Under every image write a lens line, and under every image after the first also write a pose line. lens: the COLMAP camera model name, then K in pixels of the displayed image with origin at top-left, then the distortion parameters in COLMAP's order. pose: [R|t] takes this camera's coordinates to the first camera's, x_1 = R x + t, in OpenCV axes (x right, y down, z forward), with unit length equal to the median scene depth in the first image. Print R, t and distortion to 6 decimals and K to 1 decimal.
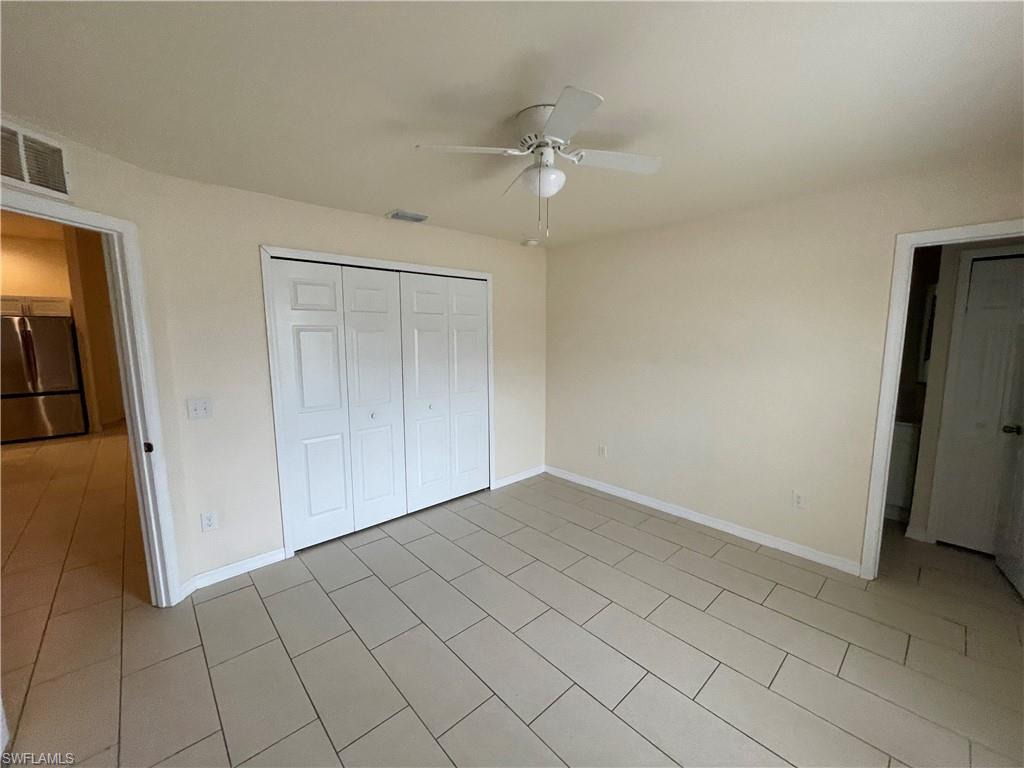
lens RADIAL K [[413.7, 0, 519.3], [0, 413.7, 379.9], [0, 0, 1]] dist [0.001981, -0.000437]
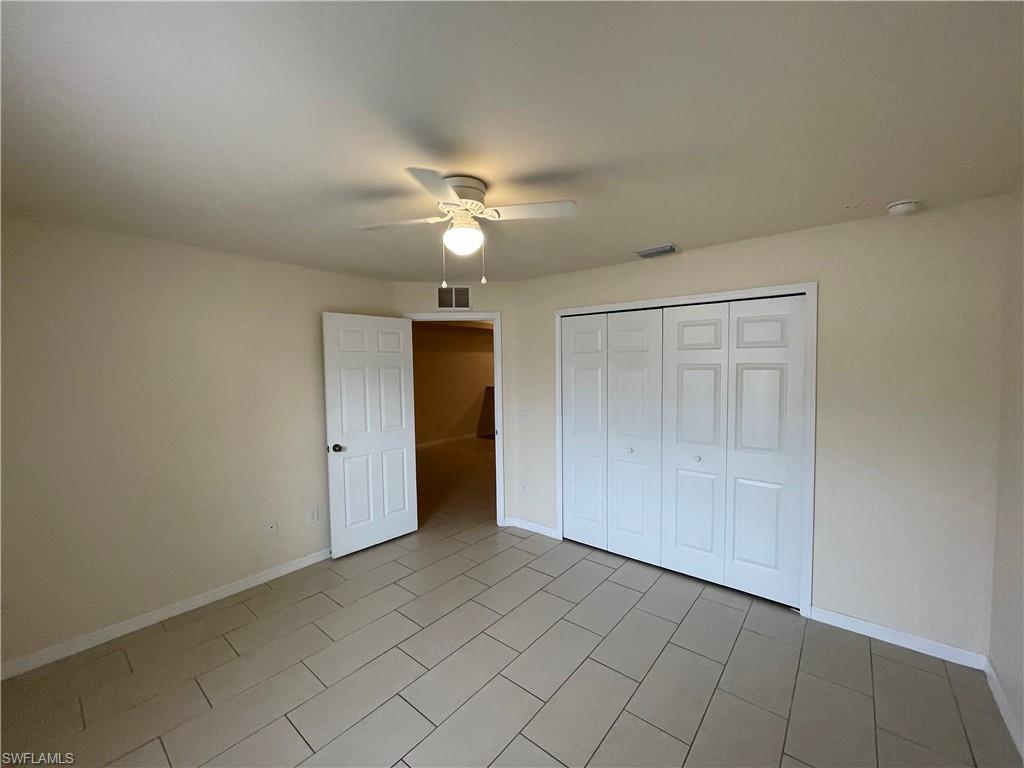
lens RADIAL K [[413.7, 0, 508.4], [0, 413.7, 383.4], [0, 0, 1]] dist [0.001981, -0.000437]
pose [[0.122293, 0.036053, -0.991839, 0.660868], [-0.115308, 0.993089, 0.021881, -0.070023], [0.985773, 0.111691, 0.125605, 0.572356]]
